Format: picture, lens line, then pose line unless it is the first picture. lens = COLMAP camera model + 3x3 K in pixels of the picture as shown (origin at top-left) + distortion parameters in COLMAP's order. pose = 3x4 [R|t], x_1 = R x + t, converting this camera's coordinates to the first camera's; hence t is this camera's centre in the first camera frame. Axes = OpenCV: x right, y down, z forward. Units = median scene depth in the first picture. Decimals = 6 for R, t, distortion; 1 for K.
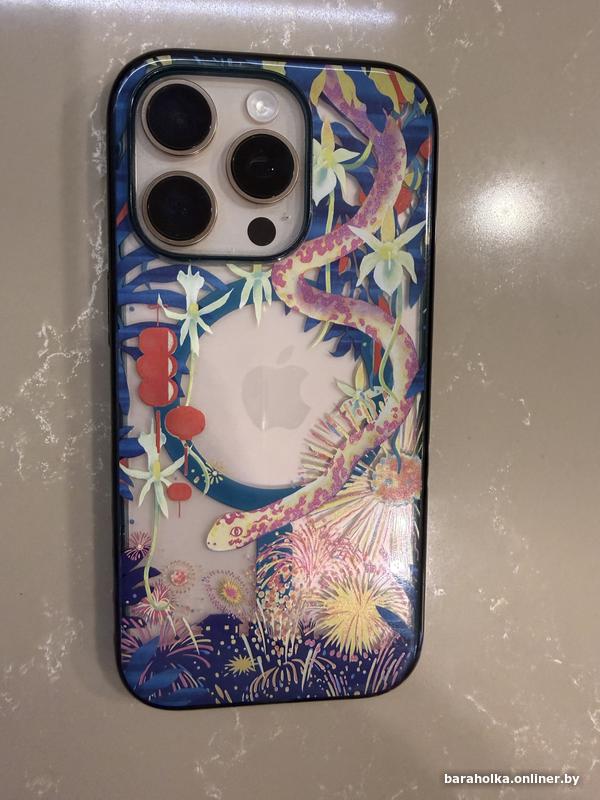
lens RADIAL K [[574.5, 0, 298.9], [0, 574.5, 355.1], [0, 0, 1]] dist [-0.008242, 0.008089]
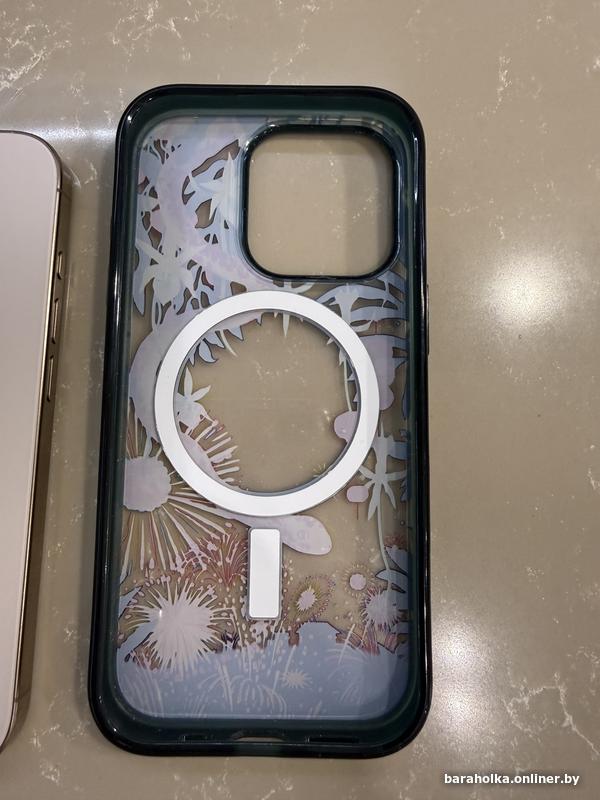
lens RADIAL K [[574.5, 0, 298.9], [0, 574.5, 355.1], [0, 0, 1]] dist [-0.008242, 0.008089]
pose [[0.993645, -0.034317, -0.107197, 0.373063], [0.010344, 0.976199, -0.216630, 0.365622], [0.112080, 0.214144, 0.970351, 0.065448]]
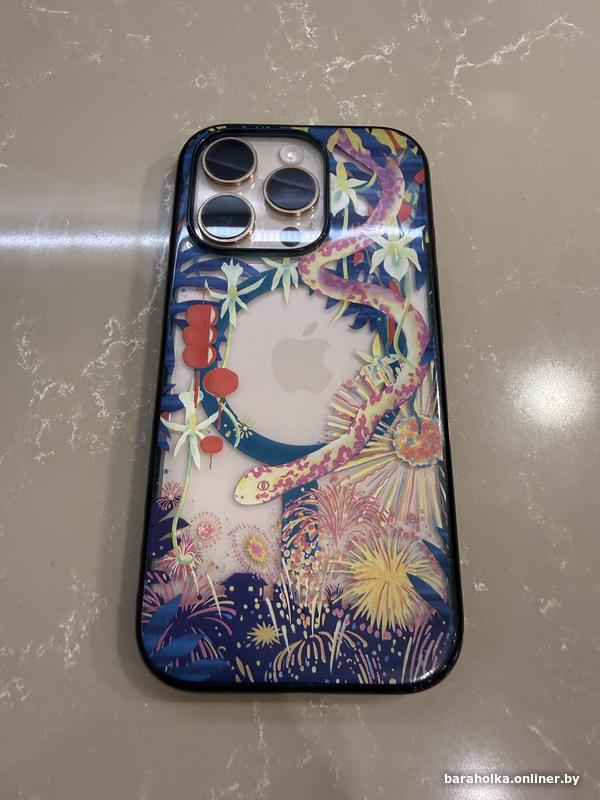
lens RADIAL K [[574.5, 0, 298.9], [0, 574.5, 355.1], [0, 0, 1]] dist [-0.008242, 0.008089]
pose [[0.995061, -0.034230, -0.093179, 0.057555], [-0.005845, 0.916836, -0.399222, 0.490976], [0.099095, 0.397795, 0.912107, -0.030711]]
